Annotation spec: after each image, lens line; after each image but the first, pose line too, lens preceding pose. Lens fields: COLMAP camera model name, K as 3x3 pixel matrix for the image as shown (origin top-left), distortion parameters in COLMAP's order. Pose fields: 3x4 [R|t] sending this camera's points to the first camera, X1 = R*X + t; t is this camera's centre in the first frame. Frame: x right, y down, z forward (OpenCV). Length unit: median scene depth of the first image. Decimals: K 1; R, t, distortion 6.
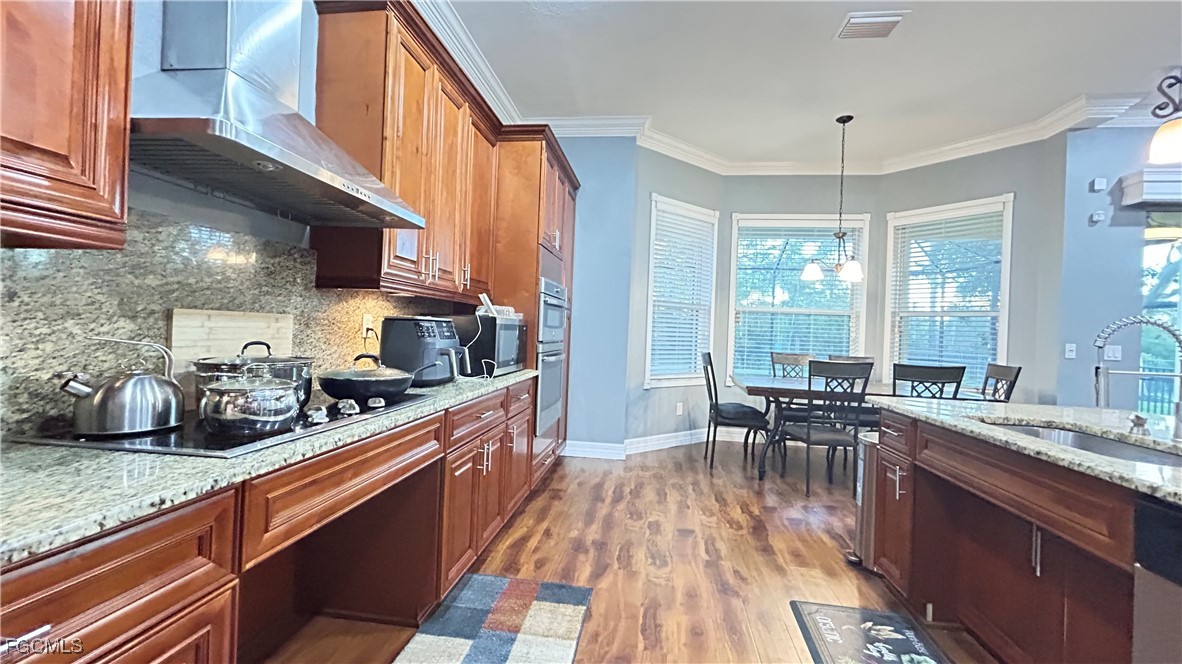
lens RADIAL K [[475.8, 0, 591.0], [0, 475.8, 332.0], [0, 0, 1]] dist [-0.002676, -0.000160]
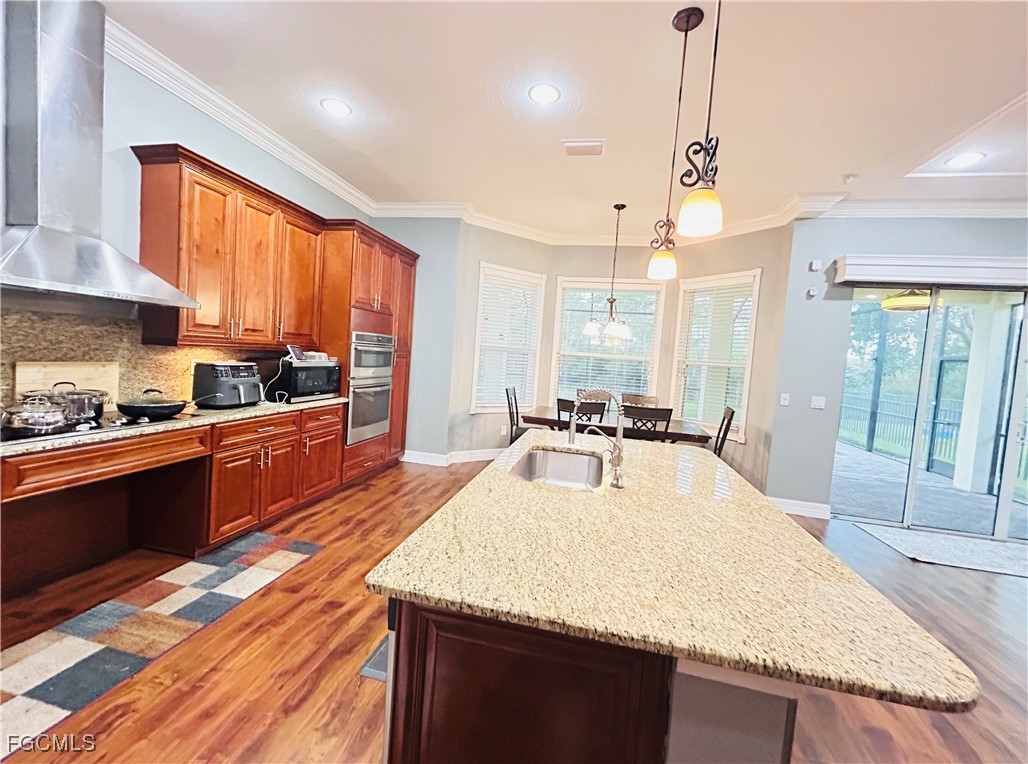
lens RADIAL K [[415.9, 0, 515.5], [0, 415.9, 378.2], [0, 0, 1]] dist [0.001069, 0.000205]
pose [[0.996528, 0.037920, -0.074128, 0.460253], [-0.034282, 0.998173, 0.049744, -0.055546], [0.075879, -0.047030, 0.996007, -0.169282]]
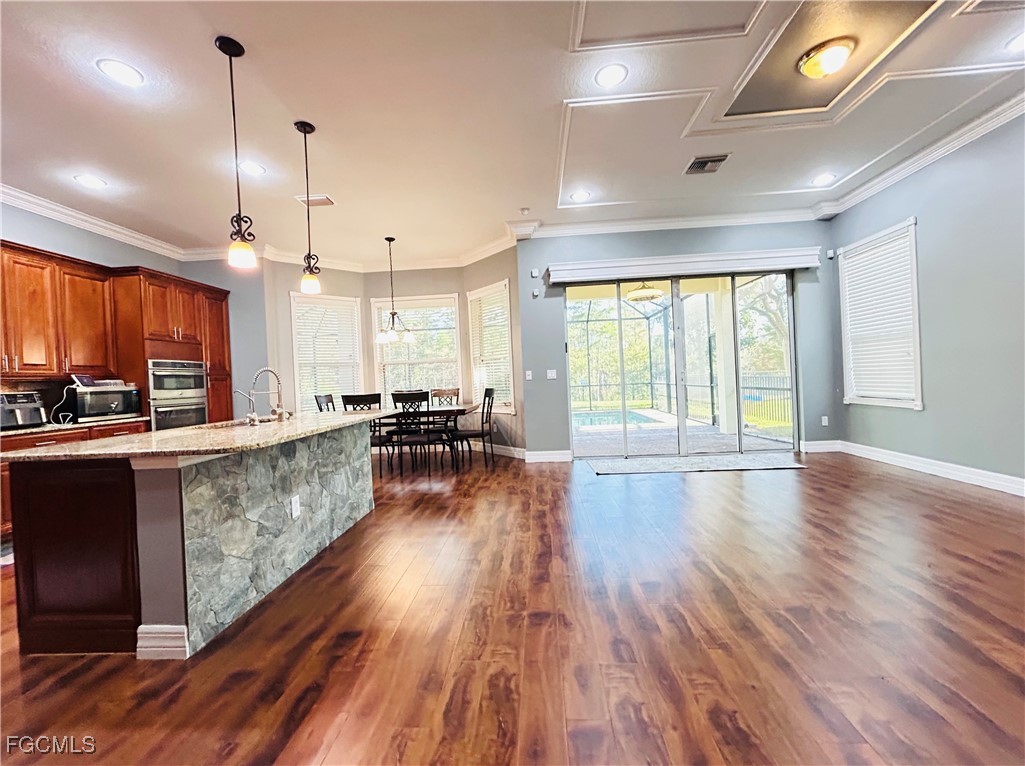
lens RADIAL K [[413.6, 0, 515.4], [0, 413.6, 380.2], [0, 0, 1]] dist [-0.003390, 0.000237]
pose [[0.992670, -0.085830, 0.085080, 1.007470], [0.085730, 0.996307, 0.004834, 0.054872], [-0.085181, 0.002495, 0.996362, -0.501093]]
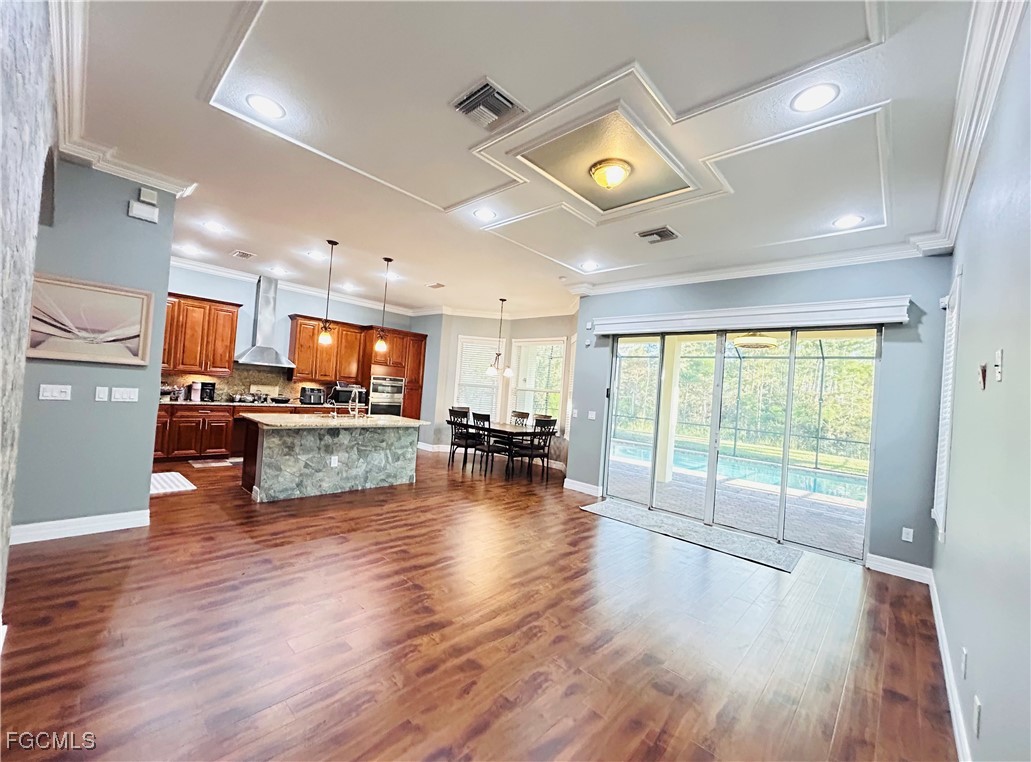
lens RADIAL K [[416.0, 0, 515.5], [0, 416.0, 381.0], [0, 0, 1]] dist [-0.008649, 0.000008]
pose [[0.818117, 0.010655, -0.574953, 2.117091], [-0.045315, 0.997914, -0.045988, -0.002330], [0.573264, 0.063678, 0.816893, -0.598234]]
